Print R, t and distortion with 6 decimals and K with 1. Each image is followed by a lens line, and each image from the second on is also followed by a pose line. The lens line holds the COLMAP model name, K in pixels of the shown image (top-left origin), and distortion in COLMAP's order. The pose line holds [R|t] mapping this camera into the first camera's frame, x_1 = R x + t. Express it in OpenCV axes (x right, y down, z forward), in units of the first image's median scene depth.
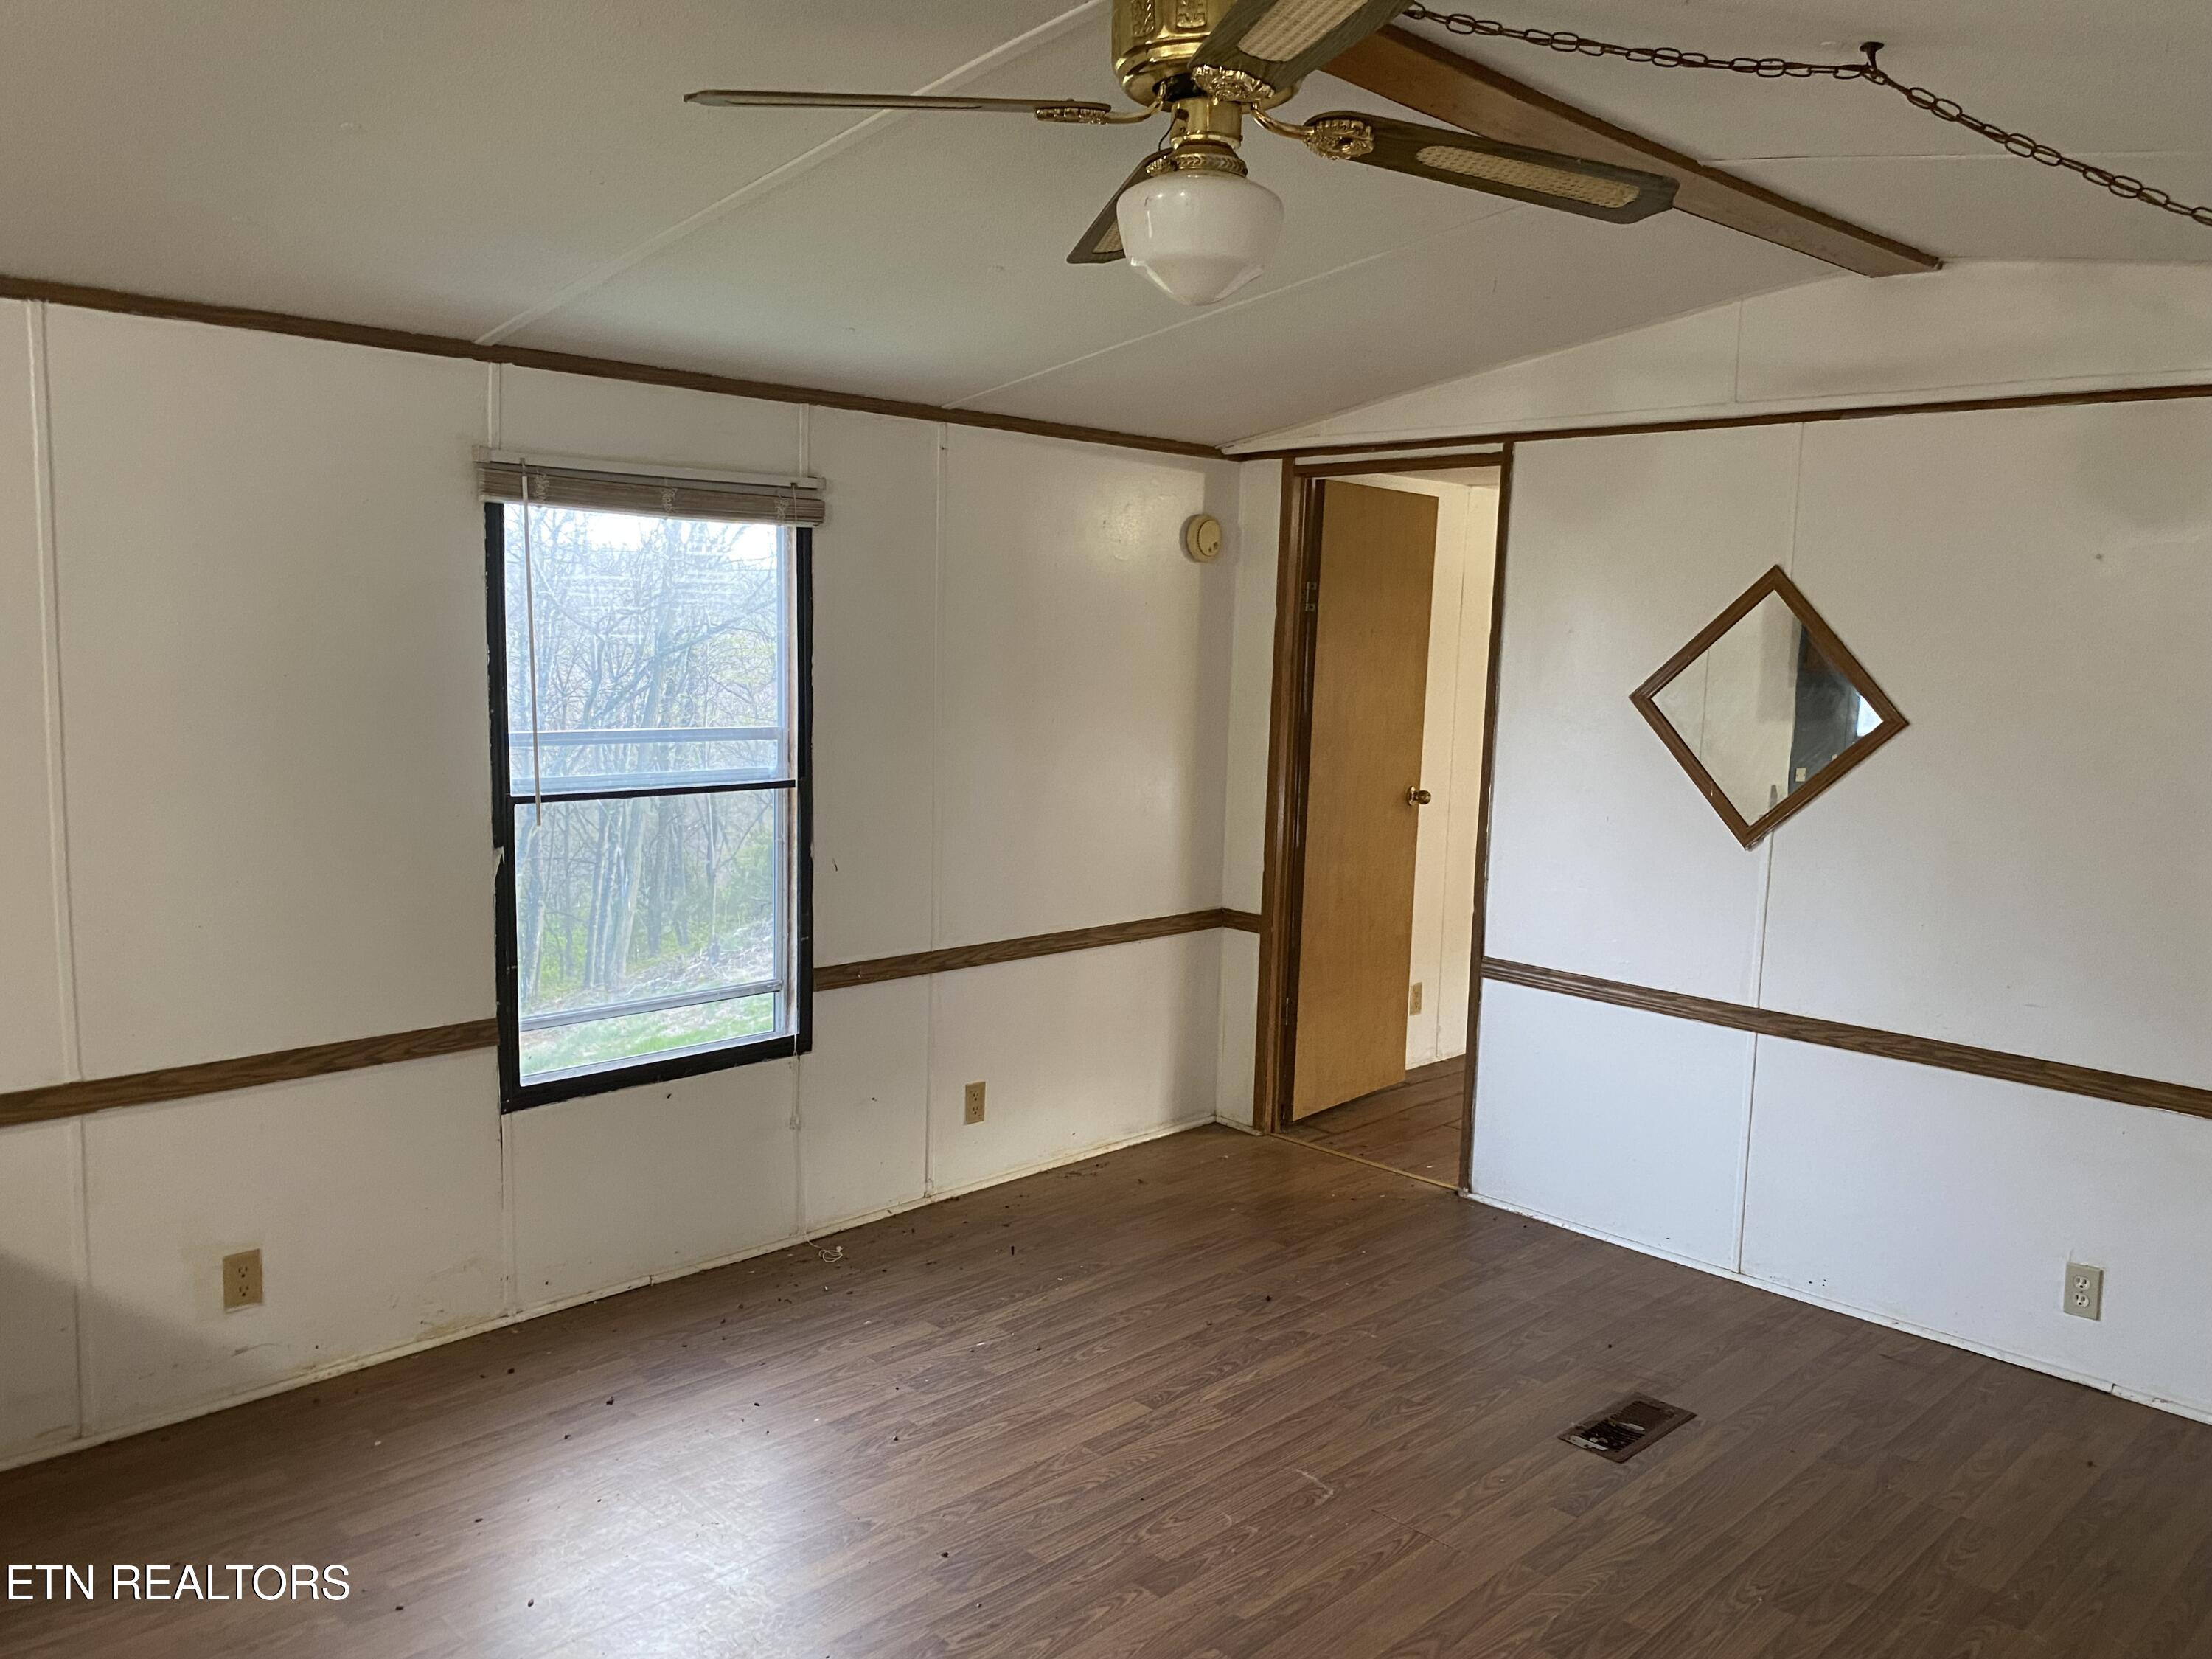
lens RADIAL K [[1641.0, 0, 1106.0], [0, 1641.0, 829.5], [0, 0, 1]] dist [0.054106, -0.080396]
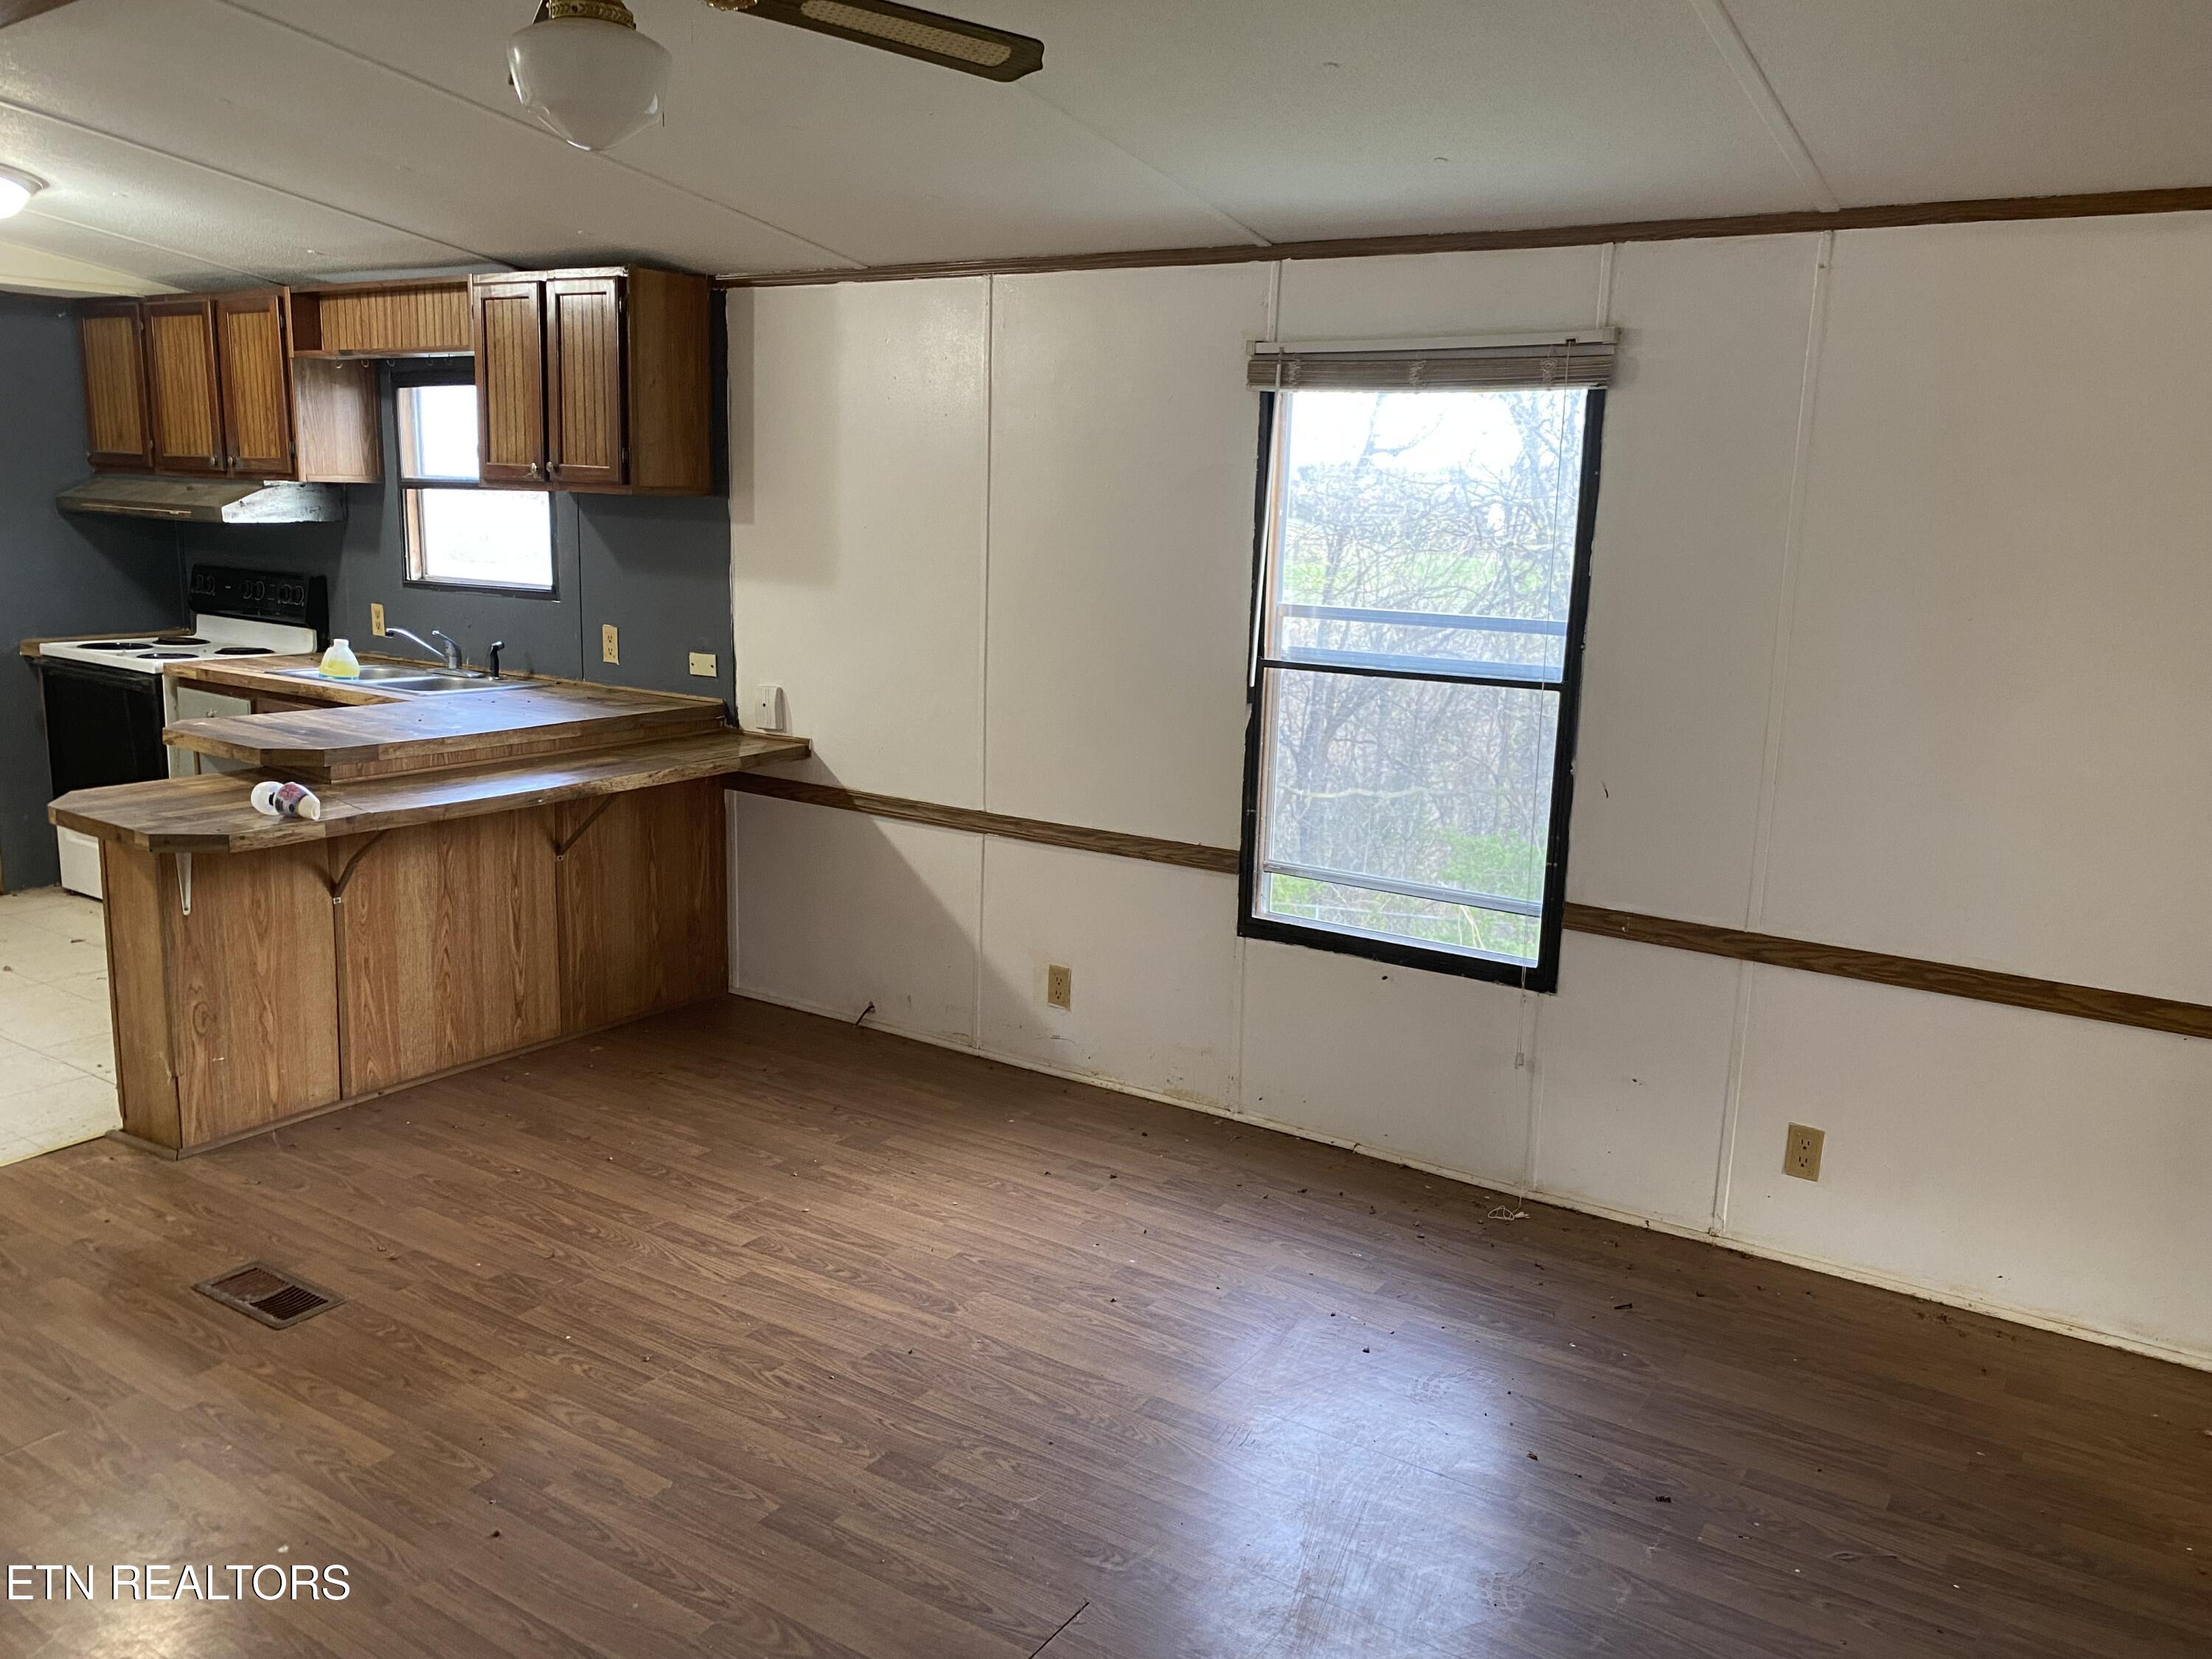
lens RADIAL K [[1641.0, 0, 1106.0], [0, 1641.0, 829.5], [0, 0, 1]] dist [0.054106, -0.080396]
pose [[0.237173, 0.183215, -0.954034, 0.680236], [-0.142215, 0.978023, 0.152467, -0.059872], [0.961001, 0.099517, 0.258017, 0.609313]]
